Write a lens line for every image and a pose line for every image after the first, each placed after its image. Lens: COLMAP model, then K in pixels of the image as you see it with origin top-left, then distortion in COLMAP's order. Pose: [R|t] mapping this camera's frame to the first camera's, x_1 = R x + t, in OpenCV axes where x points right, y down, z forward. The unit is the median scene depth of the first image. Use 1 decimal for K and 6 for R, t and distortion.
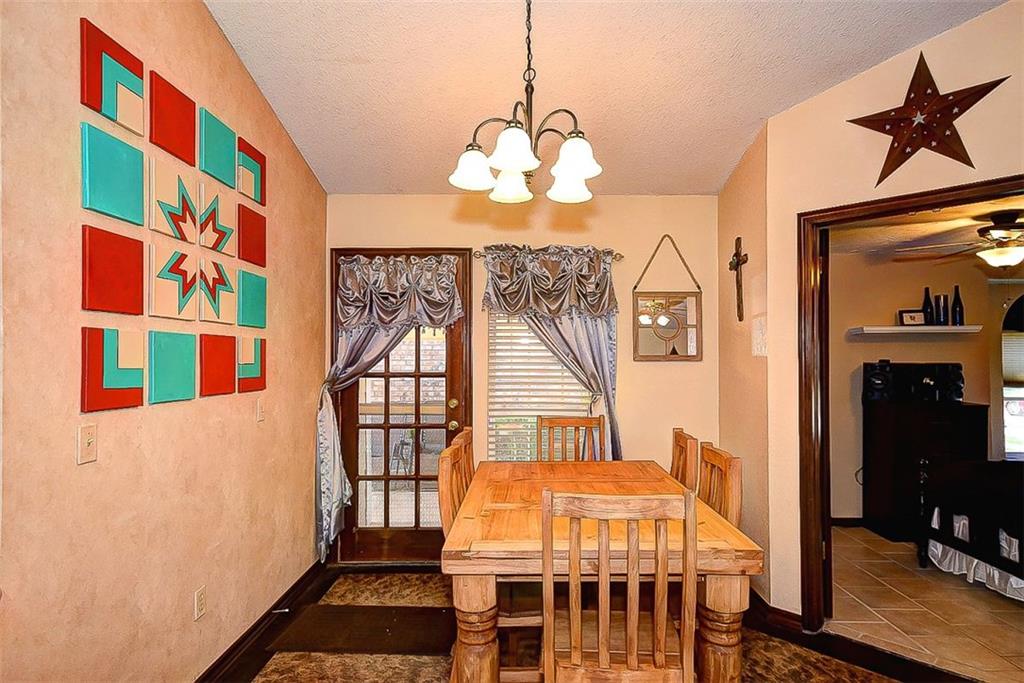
lens RADIAL K [[573.1, 0, 515.0], [0, 573.1, 356.1], [0, 0, 1]] dist [0.021876, 0.000100]
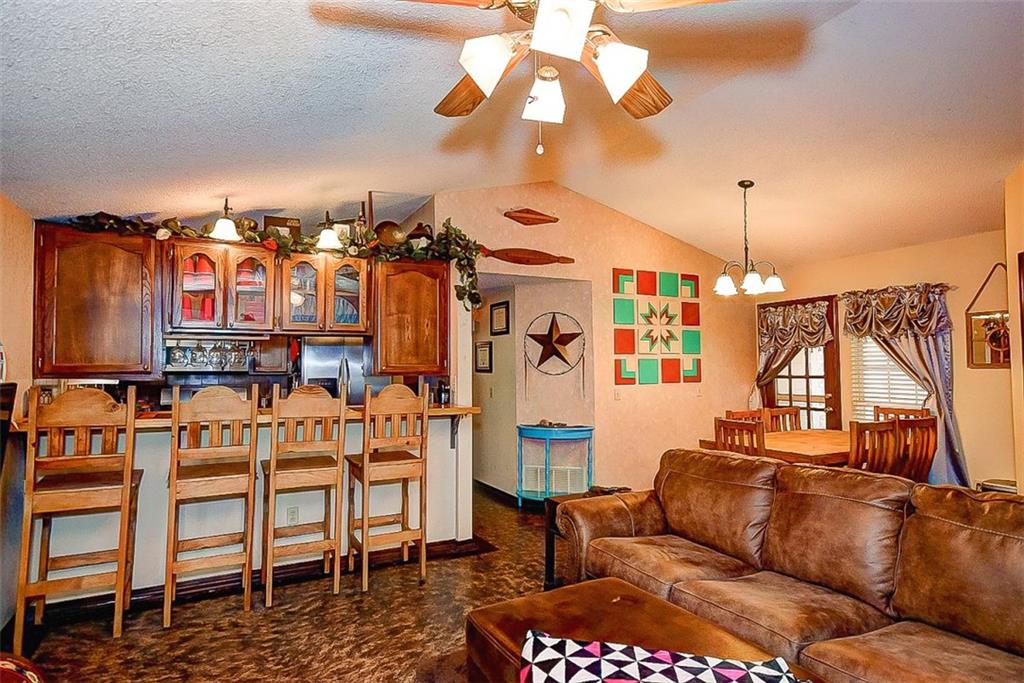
lens RADIAL K [[555.8, 0, 508.3], [0, 555.8, 365.8], [0, 0, 1]] dist [0.019401, -0.000099]
pose [[0.466563, -0.009012, -0.884442, 0.854101], [0.013421, 0.999905, -0.003108, -0.004680], [0.884386, -0.010420, 0.466640, -0.489893]]
